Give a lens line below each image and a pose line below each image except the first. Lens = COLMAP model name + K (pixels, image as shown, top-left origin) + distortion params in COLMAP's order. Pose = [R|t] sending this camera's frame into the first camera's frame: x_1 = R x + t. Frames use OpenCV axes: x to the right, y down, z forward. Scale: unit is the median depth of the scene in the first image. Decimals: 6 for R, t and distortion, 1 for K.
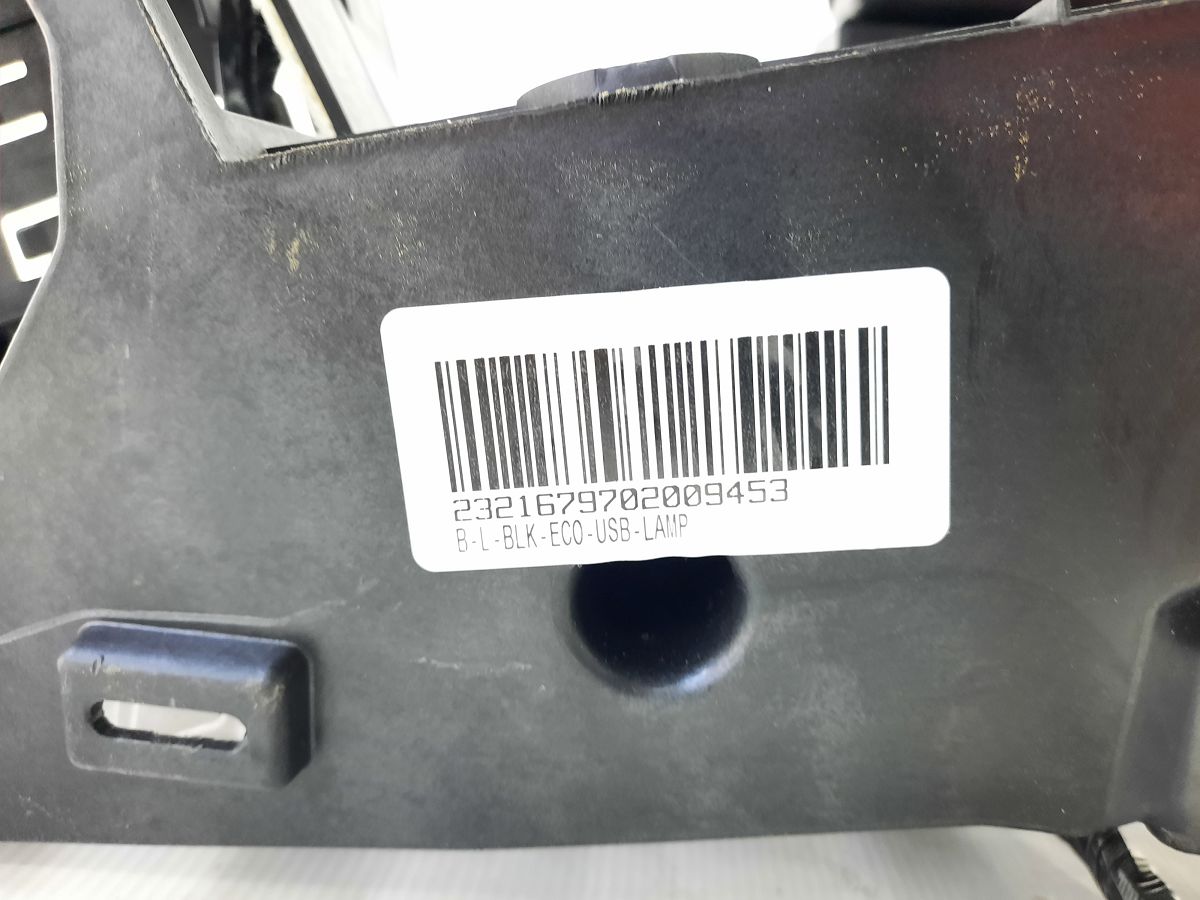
lens RADIAL K [[890.8, 0, 600.7], [0, 890.8, 450.2], [0, 0, 1]] dist [-0.007634, -0.004530]
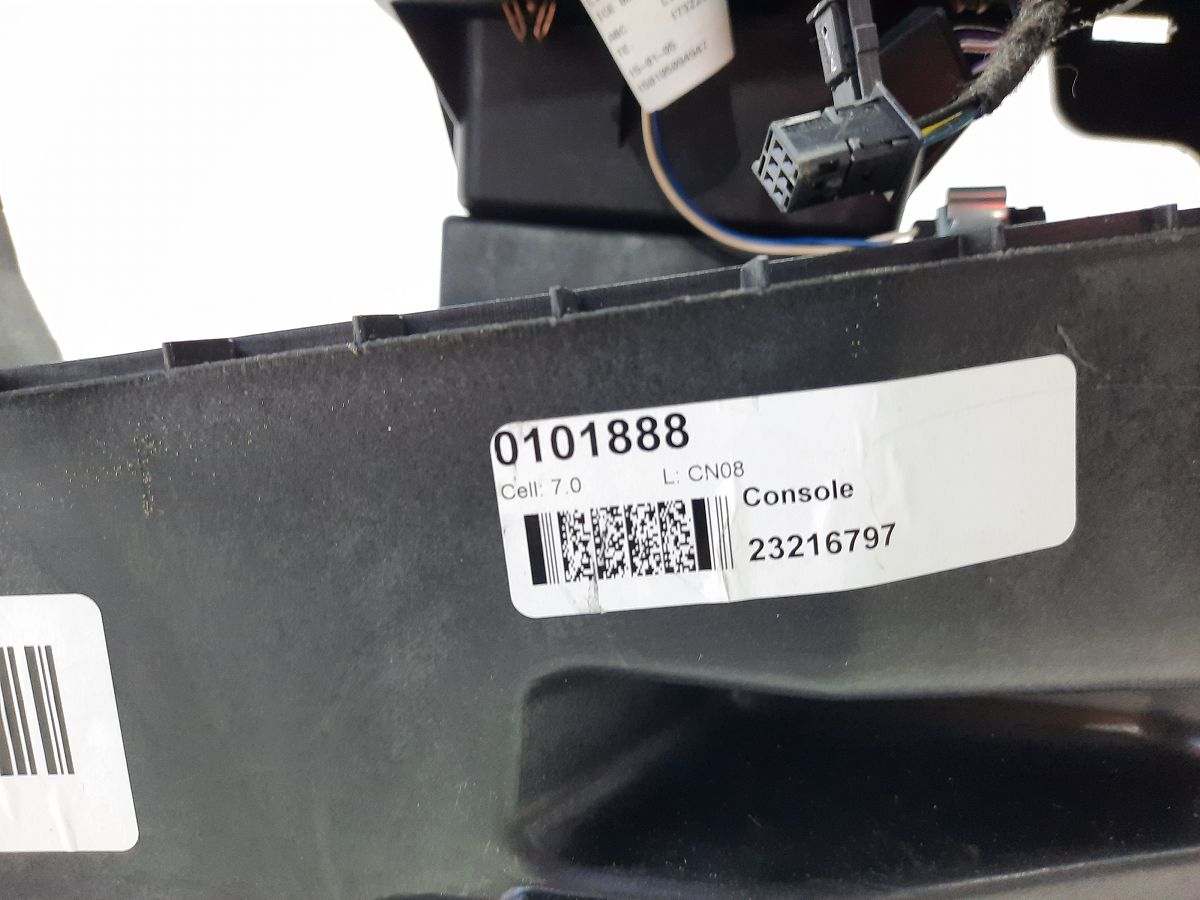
lens RADIAL K [[890.8, 0, 598.8], [0, 890.8, 449.8], [0, 0, 1]] dist [-0.007634, -0.004530]
pose [[0.999496, 0.021236, -0.023614, 0.944319], [-0.021706, 0.999568, -0.019813, -0.348829], [0.023183, 0.020315, 0.999525, -0.002995]]
